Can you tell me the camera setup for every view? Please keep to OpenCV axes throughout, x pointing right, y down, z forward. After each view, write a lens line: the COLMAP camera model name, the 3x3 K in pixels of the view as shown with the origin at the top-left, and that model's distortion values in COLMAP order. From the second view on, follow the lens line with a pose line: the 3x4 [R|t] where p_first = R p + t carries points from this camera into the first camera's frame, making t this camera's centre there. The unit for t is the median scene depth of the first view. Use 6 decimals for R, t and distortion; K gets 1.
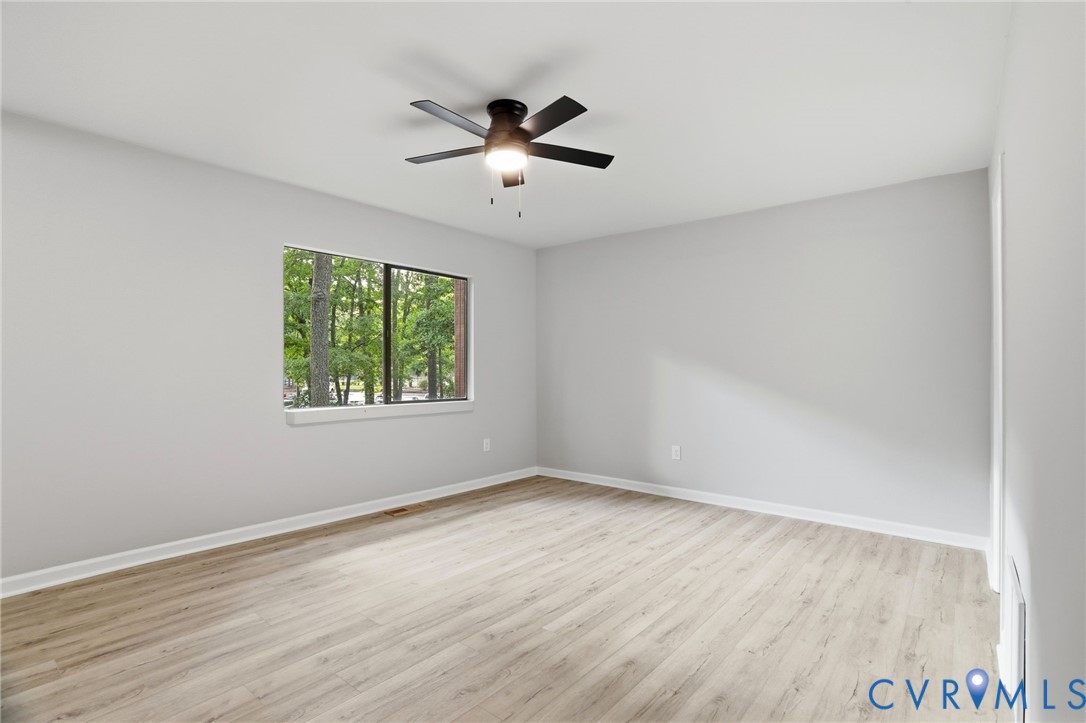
lens RADIAL K [[539.7, 0, 537.9], [0, 539.7, 367.1], [0, 0, 1]] dist [-0.086100, 0.041091]
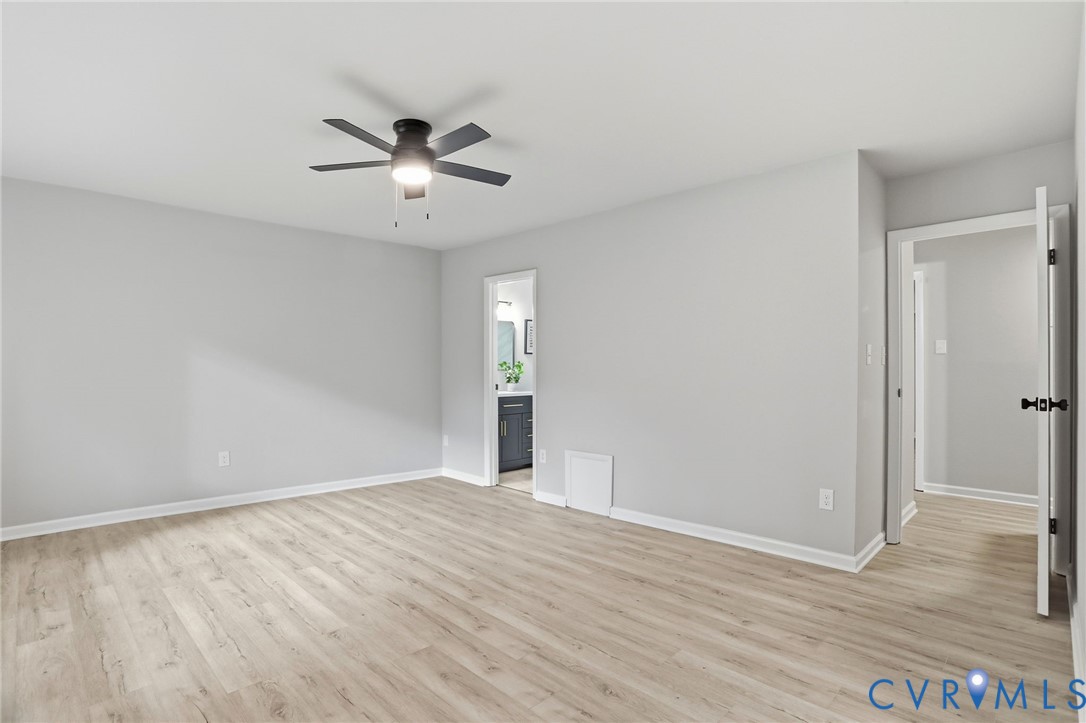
lens RADIAL K [[536.4, 0, 554.2], [0, 536.4, 365.3], [0, 0, 1]] dist [-0.084042, 0.036749]
pose [[0.067053, 0.002365, 0.997747, -1.041679], [-0.003626, 0.999991, -0.002127, -0.008194], [-0.997743, -0.003476, 0.067061, 0.614955]]
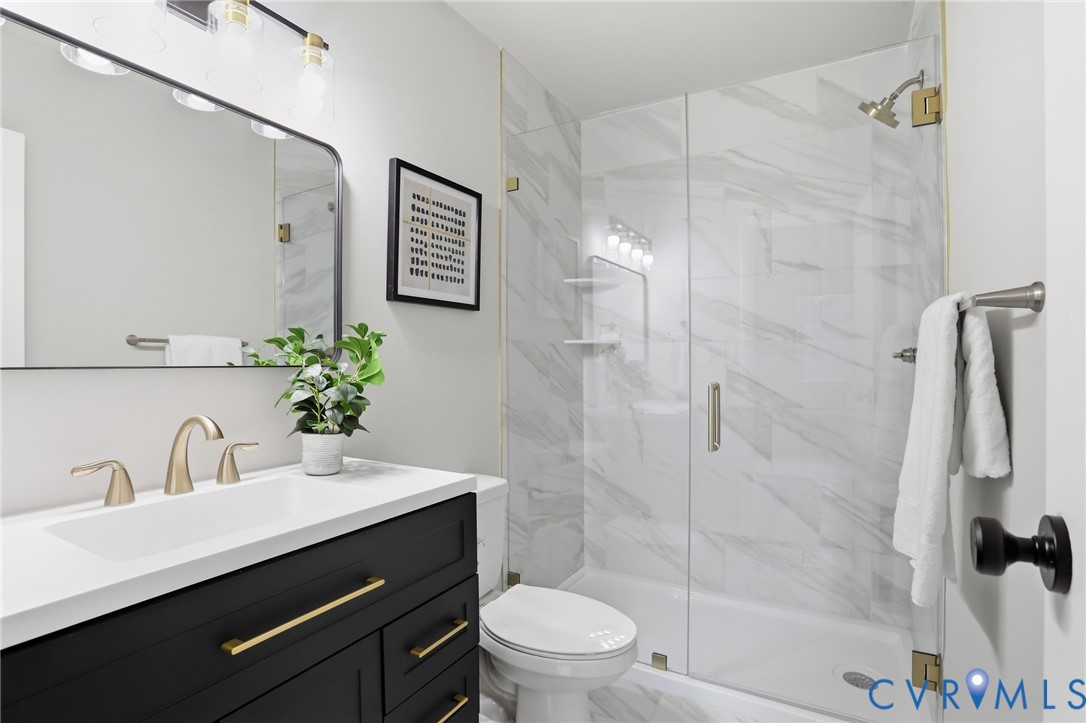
lens RADIAL K [[539.7, 0, 537.9], [0, 539.7, 367.1], [0, 0, 1]] dist [-0.086100, 0.041091]
pose [[-0.162408, -0.007260, 0.986697, 0.788064], [-0.001234, 0.999974, 0.007154, 0.006150], [-0.986723, -0.000056, -0.162412, 0.848184]]
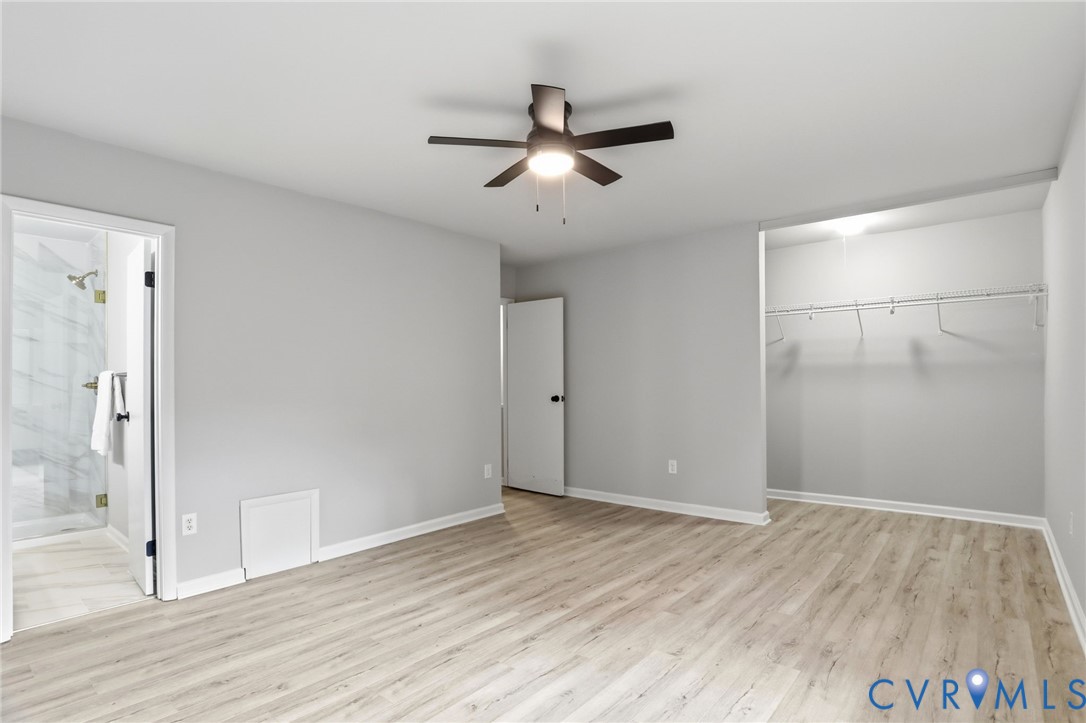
lens RADIAL K [[539.7, 0, 537.9], [0, 539.7, 367.1], [0, 0, 1]] dist [-0.086100, 0.041091]
pose [[-0.999825, 0.008833, 0.016497, -0.046102], [0.008381, 0.999593, -0.027278, -0.005931], [-0.016731, -0.027135, -0.999492, 1.845801]]
